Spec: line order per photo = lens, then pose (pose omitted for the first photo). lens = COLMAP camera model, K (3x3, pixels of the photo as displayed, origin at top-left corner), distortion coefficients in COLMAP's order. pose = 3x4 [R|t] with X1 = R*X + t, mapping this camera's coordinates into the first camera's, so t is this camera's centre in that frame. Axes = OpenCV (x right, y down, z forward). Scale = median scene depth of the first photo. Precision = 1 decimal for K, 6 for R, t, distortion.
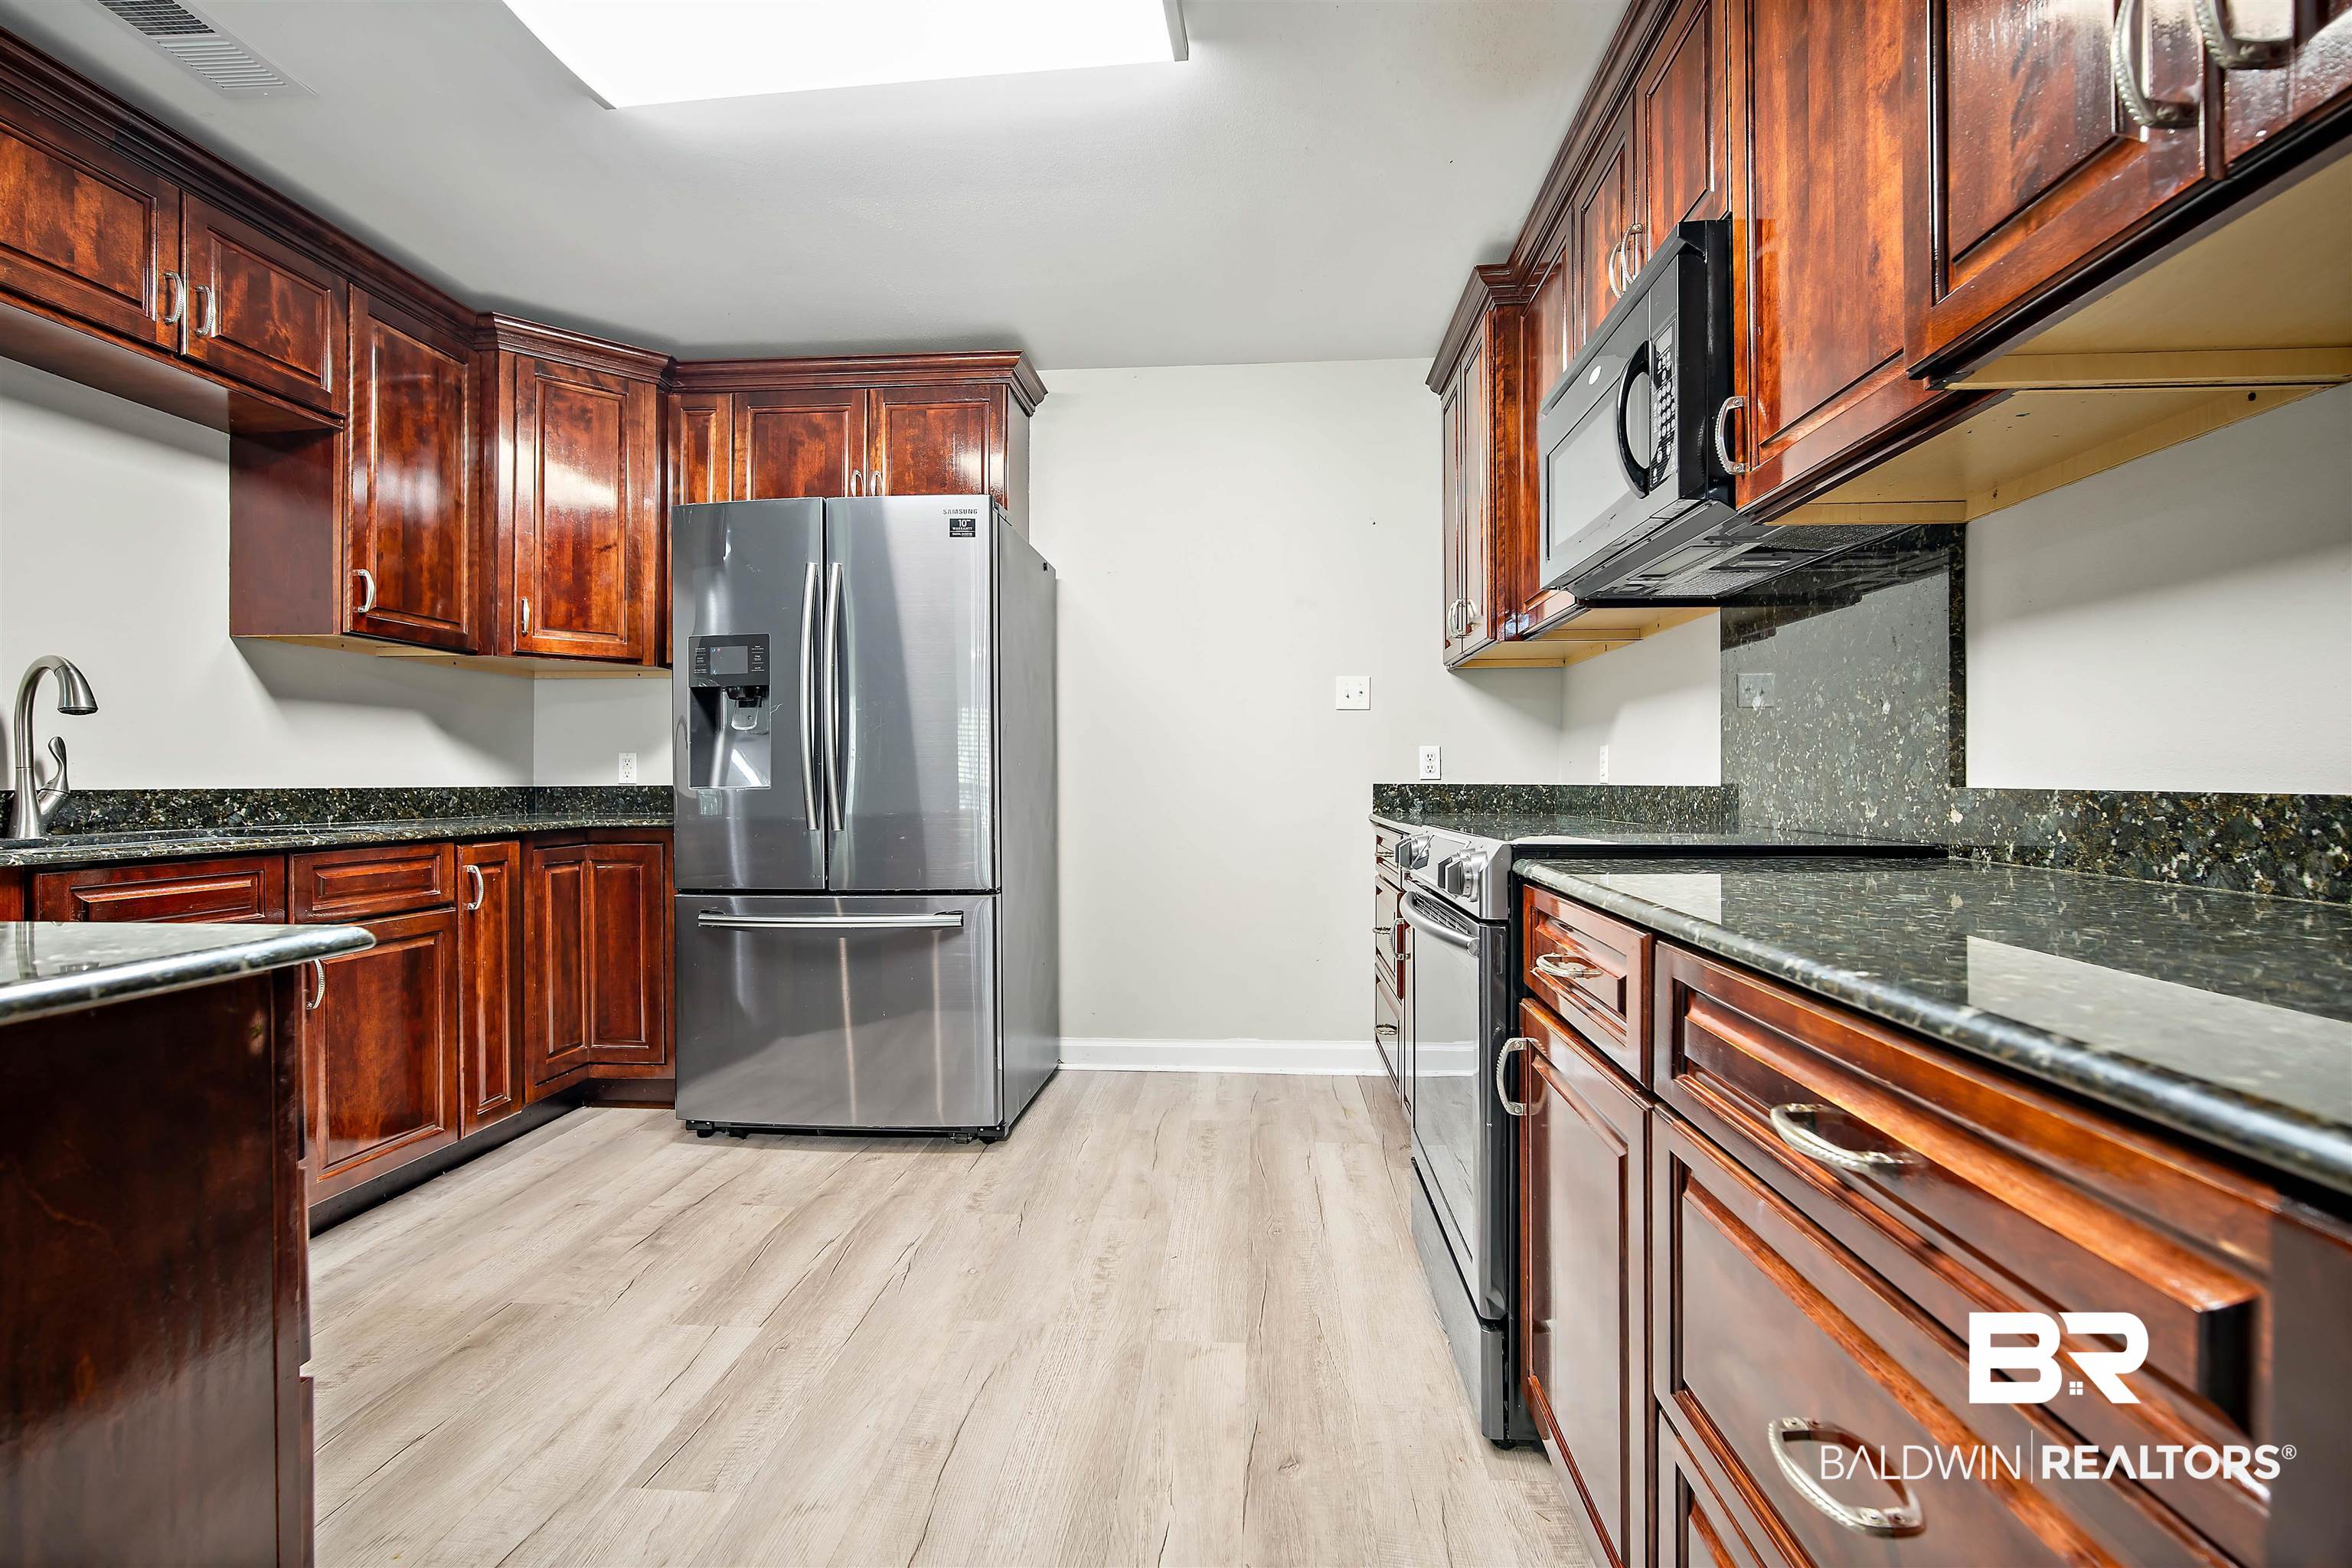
lens RADIAL K [[1034.9, 0, 1184.8], [0, 1034.9, 778.2], [0, 0, 1]] dist [-0.012692, 0.002758]
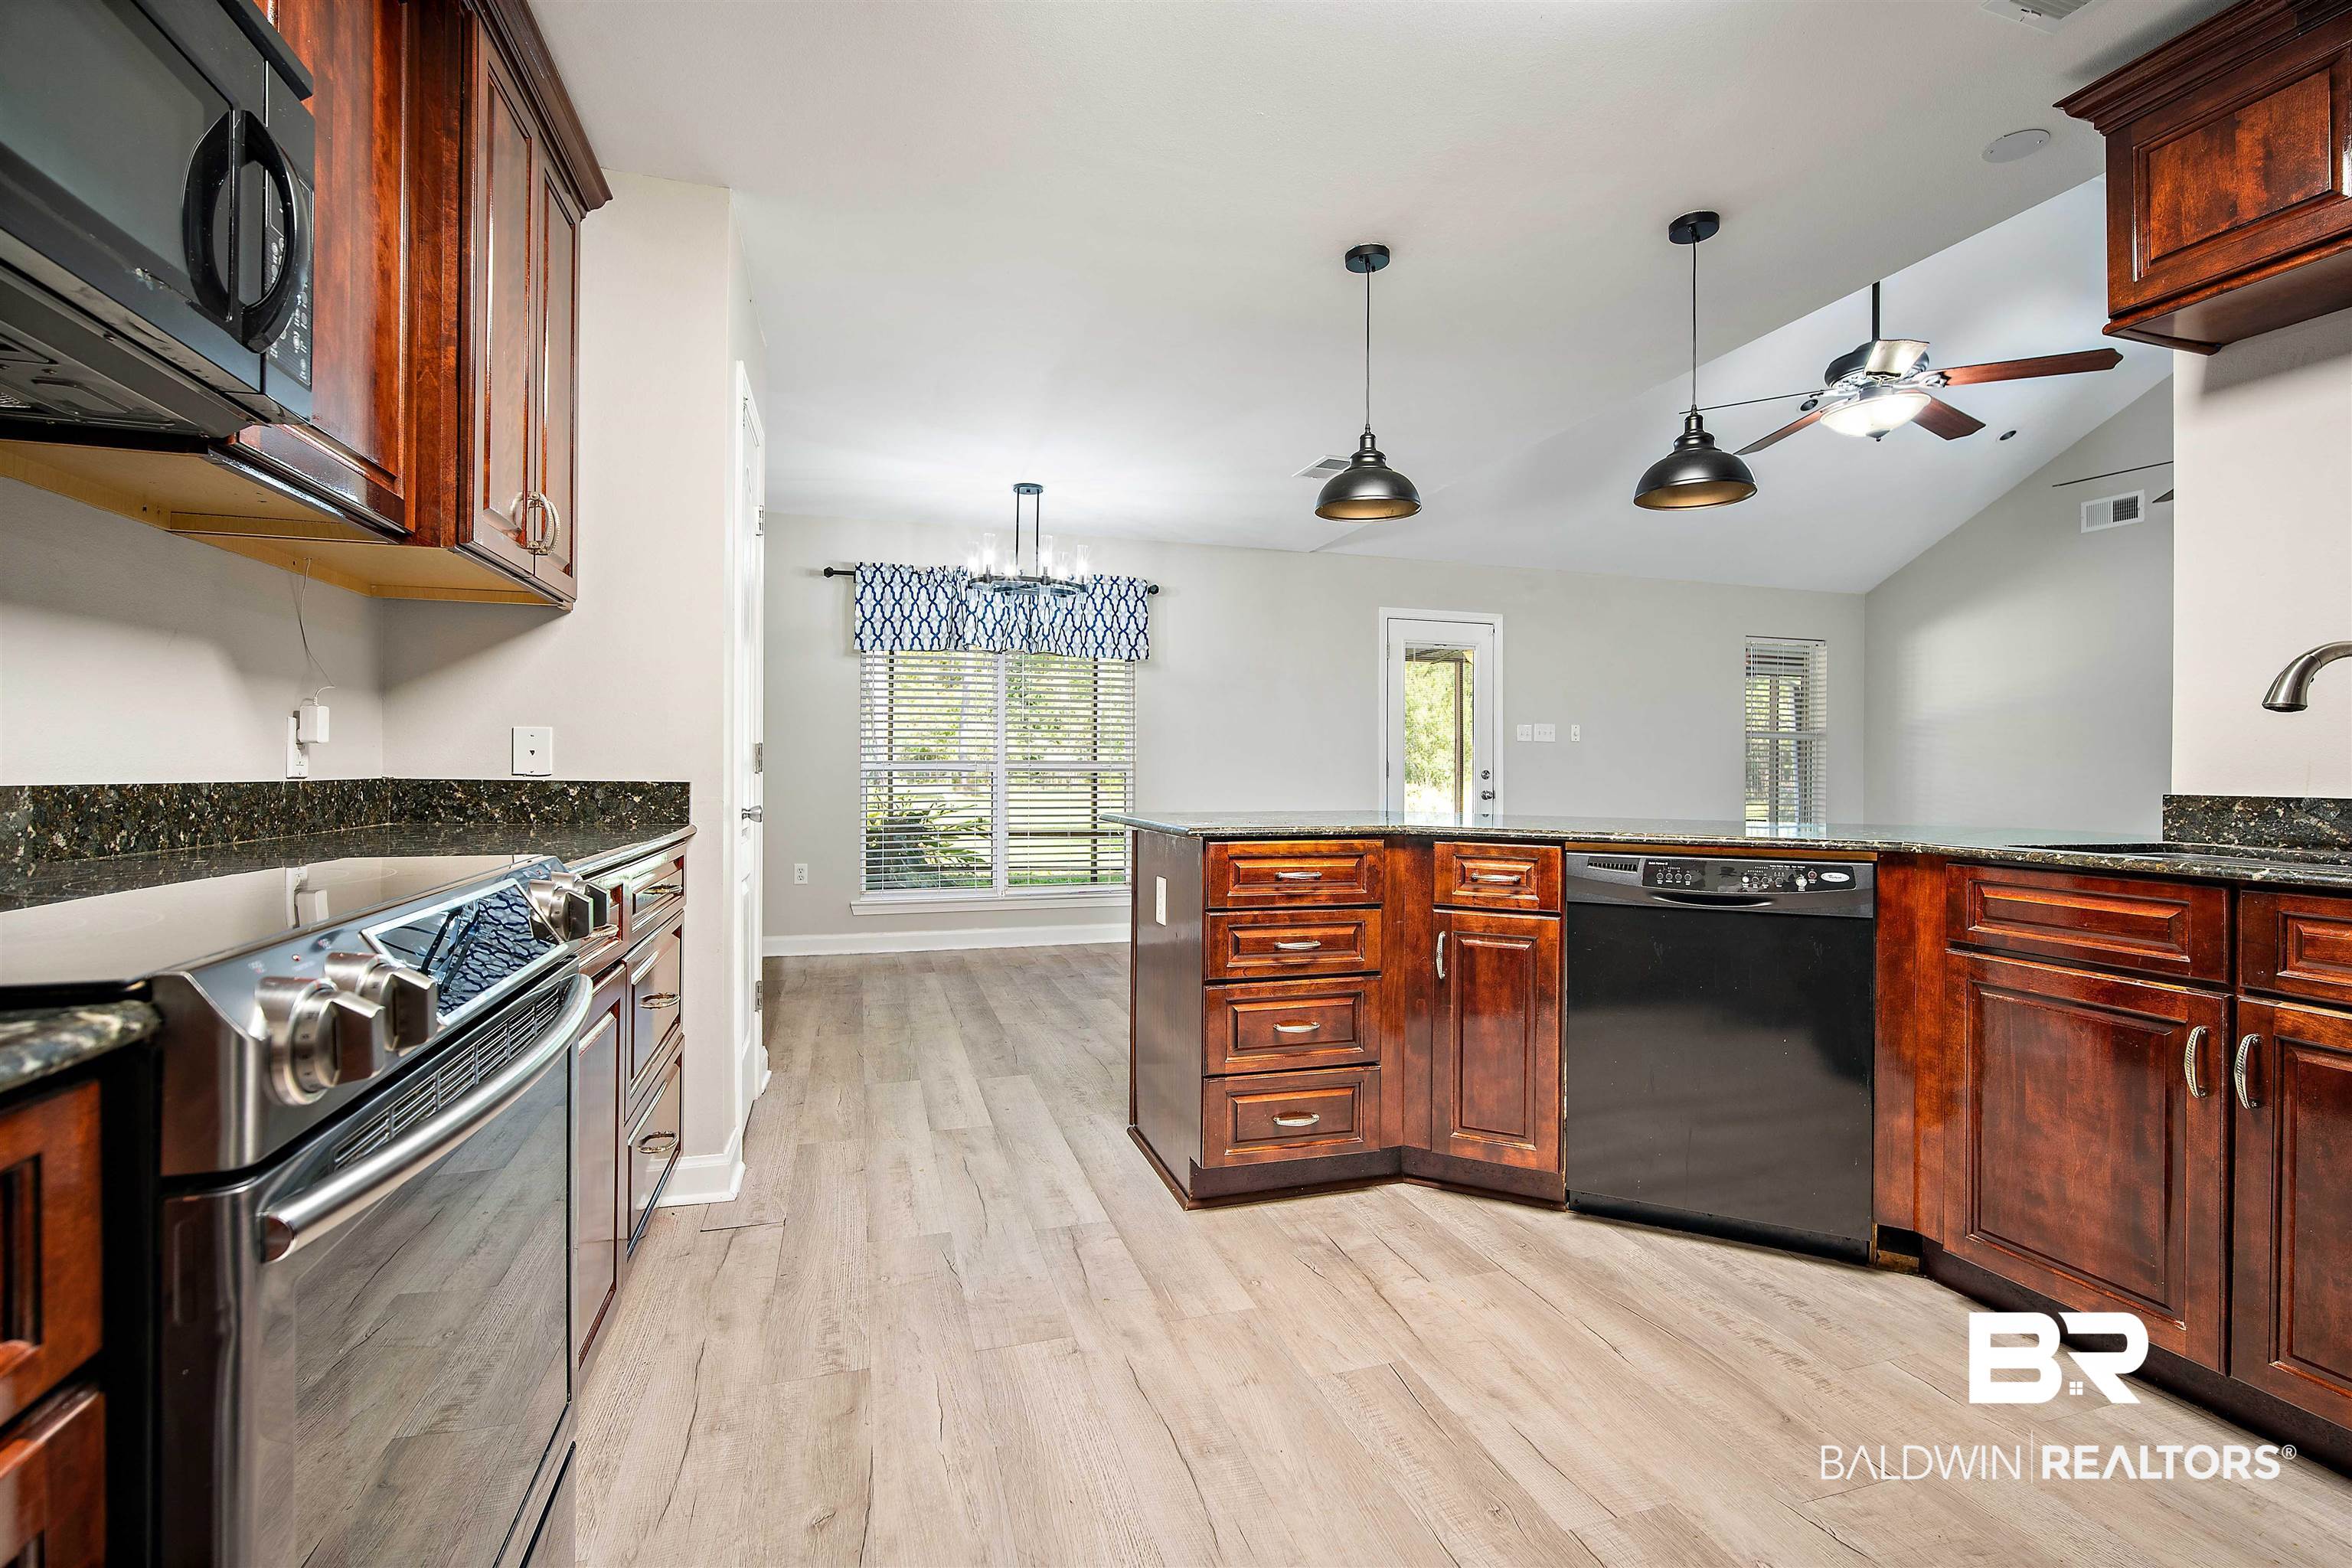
lens RADIAL K [[1034.9, 0, 1196.2], [0, 1034.9, 774.4], [0, 0, 1]] dist [-0.012692, 0.002758]
pose [[-0.929782, -0.004546, -0.368083, 0.080513], [-0.006286, 0.999974, 0.003527, -0.005397], [0.368057, 0.005593, -0.929786, 1.204730]]
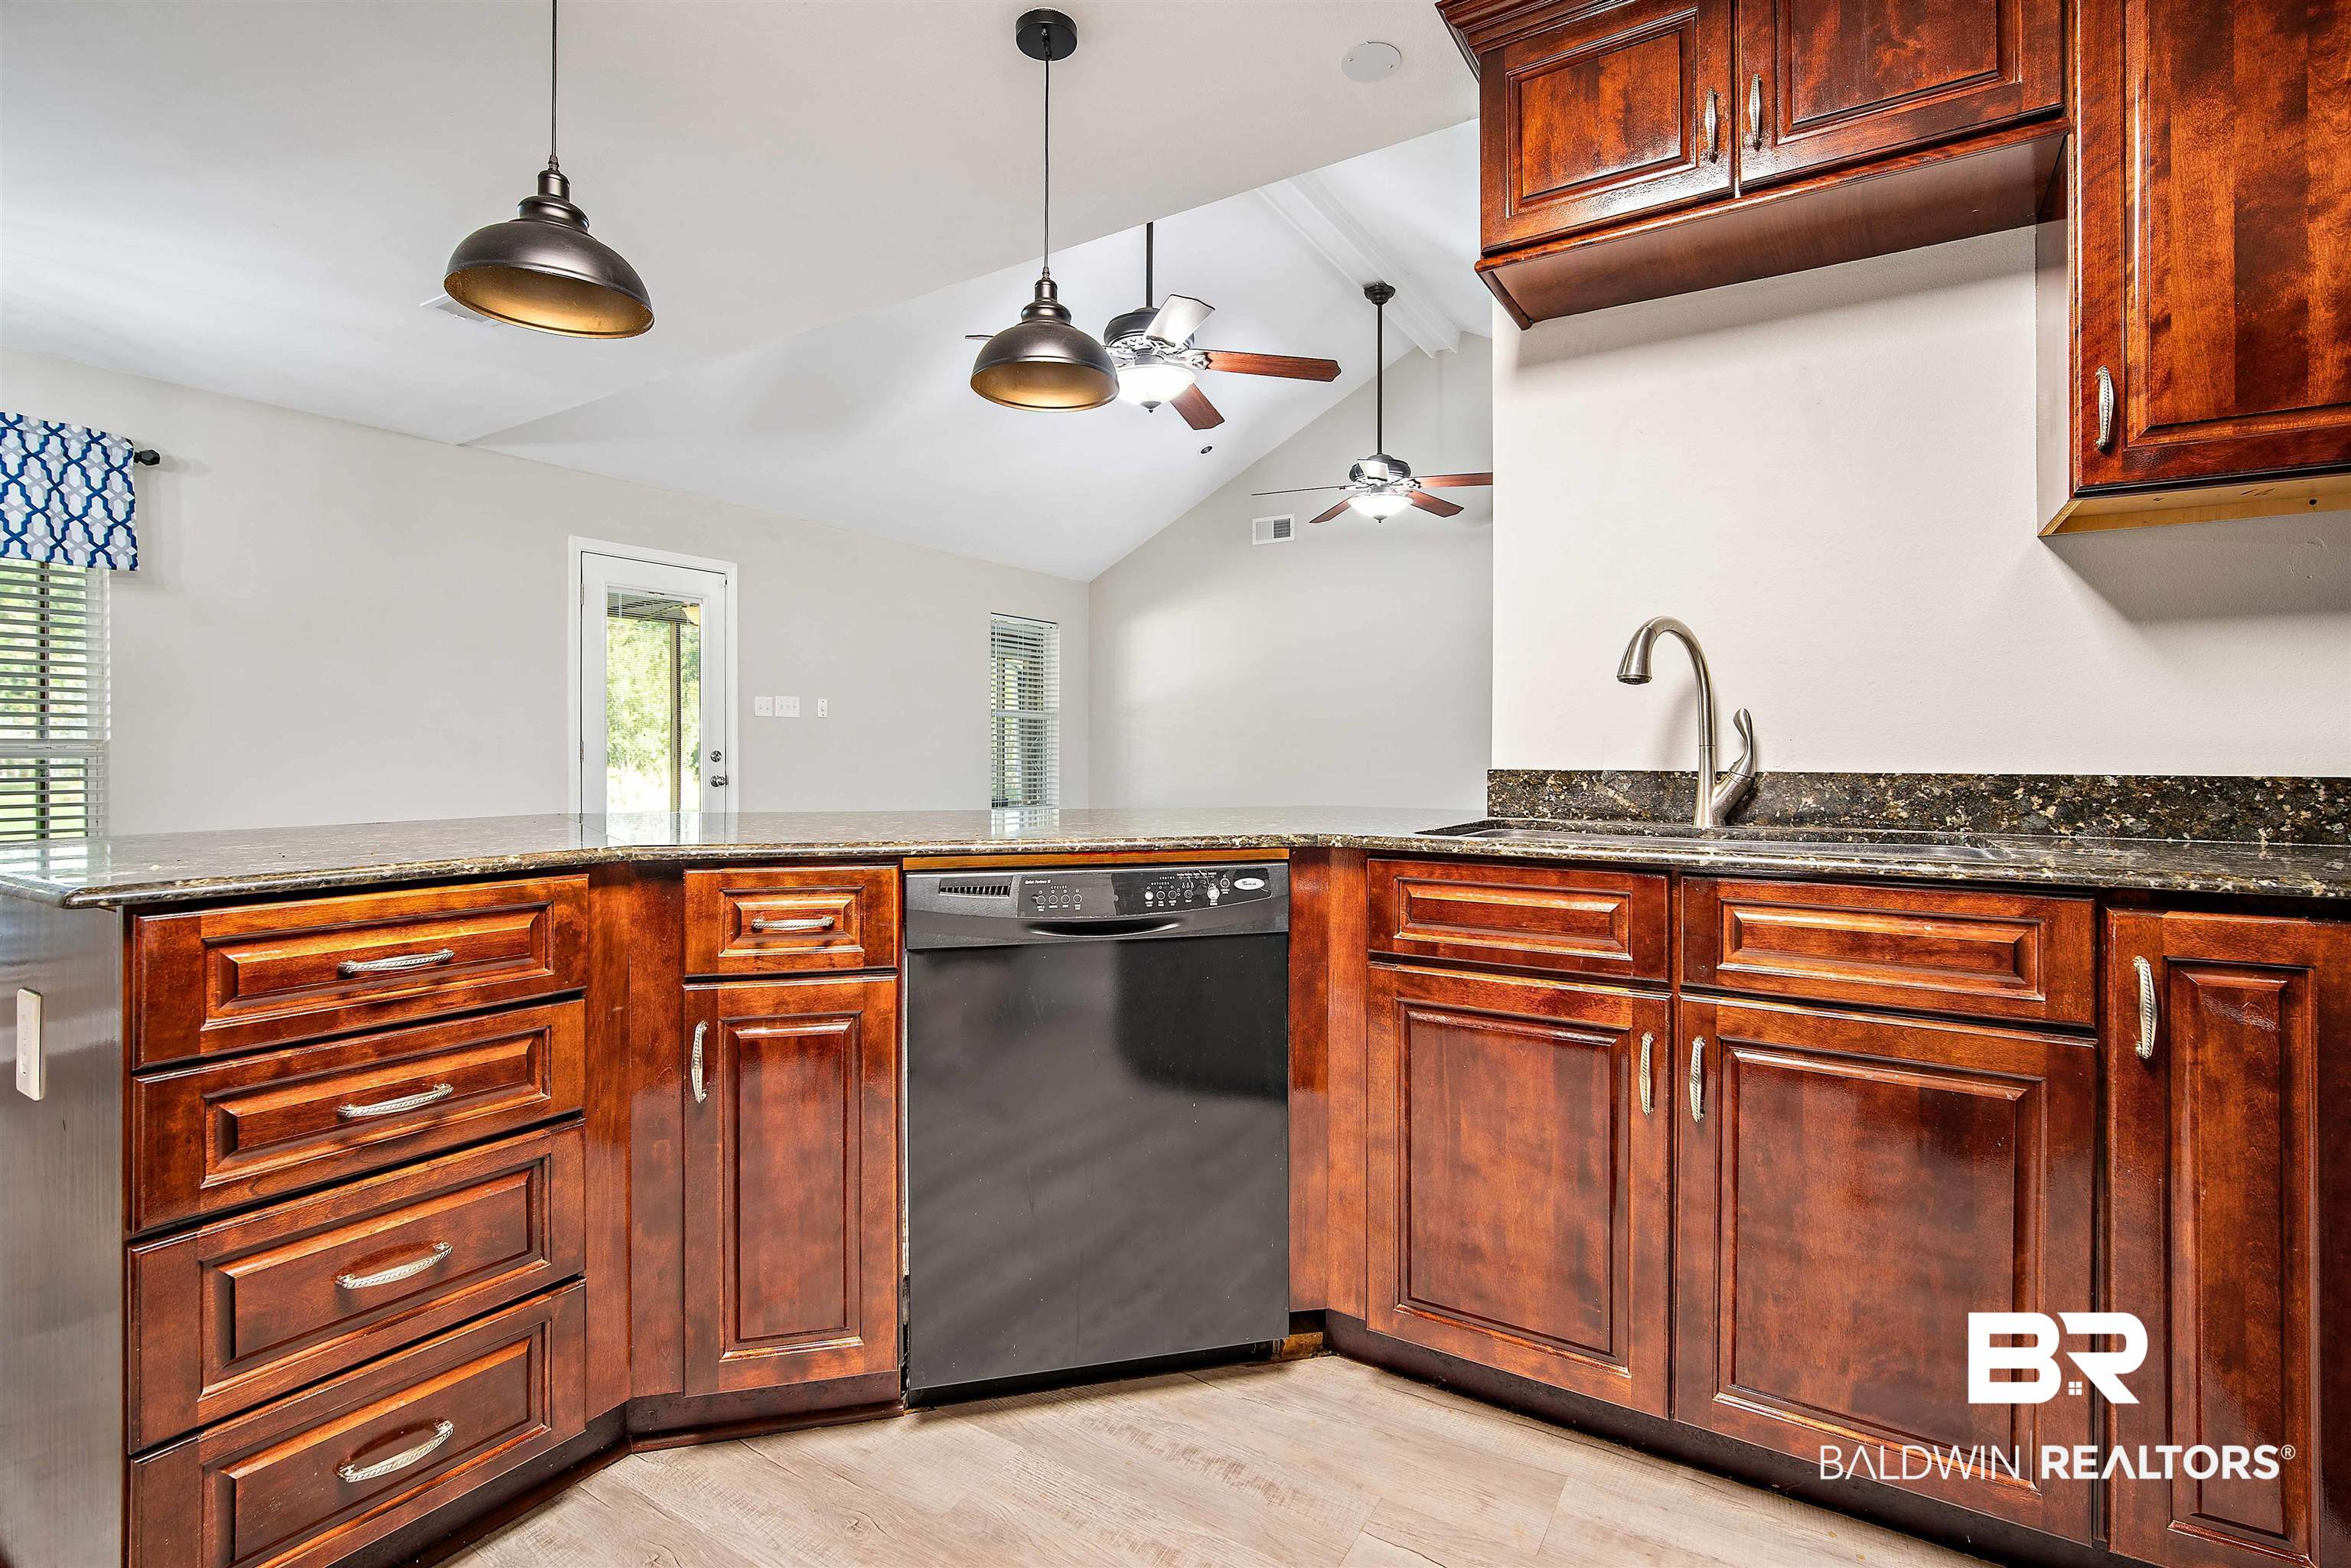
lens RADIAL K [[1034.4, 0, 1175.3], [0, 1034.4, 745.3], [0, 0, 1]] dist [-0.012692, 0.002758]
pose [[-0.465471, -0.006367, -0.885040, -0.112862], [0.001856, 0.999965, -0.008170, -0.004163], [0.885061, -0.005445, -0.465442, 0.879245]]
